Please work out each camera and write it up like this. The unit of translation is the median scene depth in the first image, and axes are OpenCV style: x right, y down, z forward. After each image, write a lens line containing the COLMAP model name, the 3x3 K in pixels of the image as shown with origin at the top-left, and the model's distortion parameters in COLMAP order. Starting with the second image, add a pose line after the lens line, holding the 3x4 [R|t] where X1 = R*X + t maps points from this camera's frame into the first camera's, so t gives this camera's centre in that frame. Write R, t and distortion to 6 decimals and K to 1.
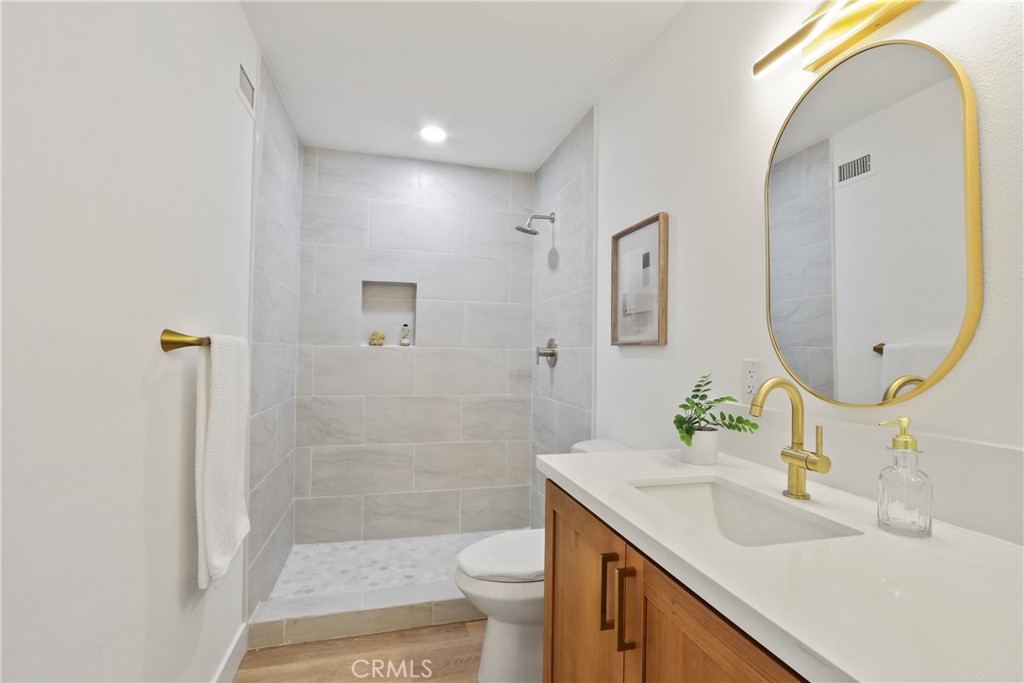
lens RADIAL K [[474.4, 0, 519.9], [0, 474.4, 341.1], [0, 0, 1]] dist [-0.019859, 0.002052]
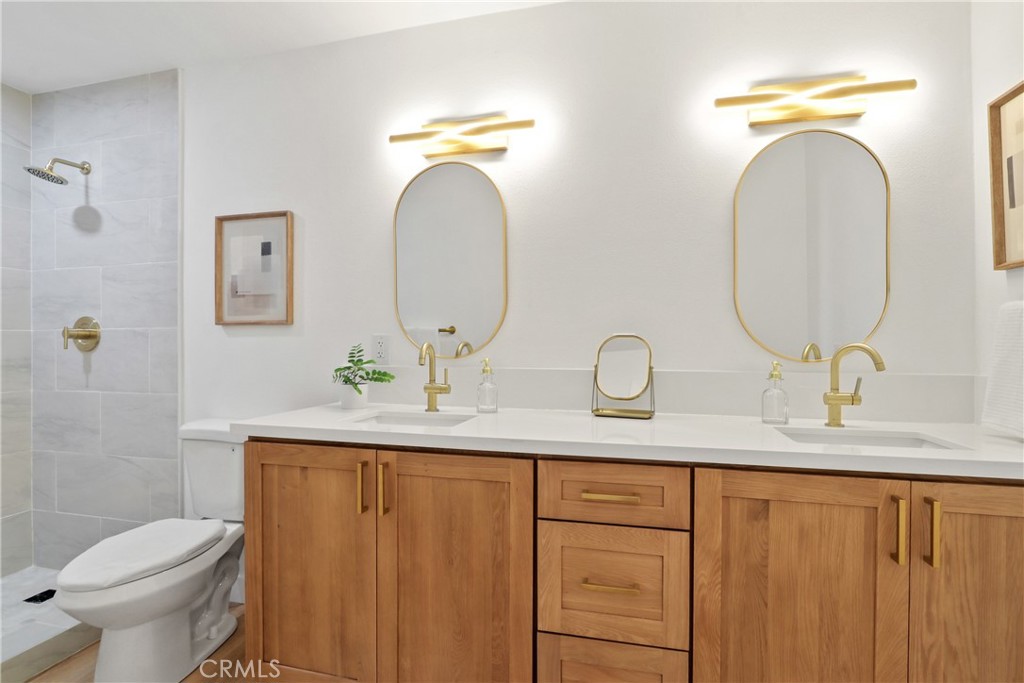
lens RADIAL K [[474.4, 0, 519.9], [0, 474.4, 341.1], [0, 0, 1]] dist [-0.019859, 0.002052]
pose [[0.488823, -0.009243, 0.872334, -0.404130], [-0.011577, 0.999787, 0.017080, 0.020888], [-0.872306, -0.018448, 0.488612, -0.066313]]
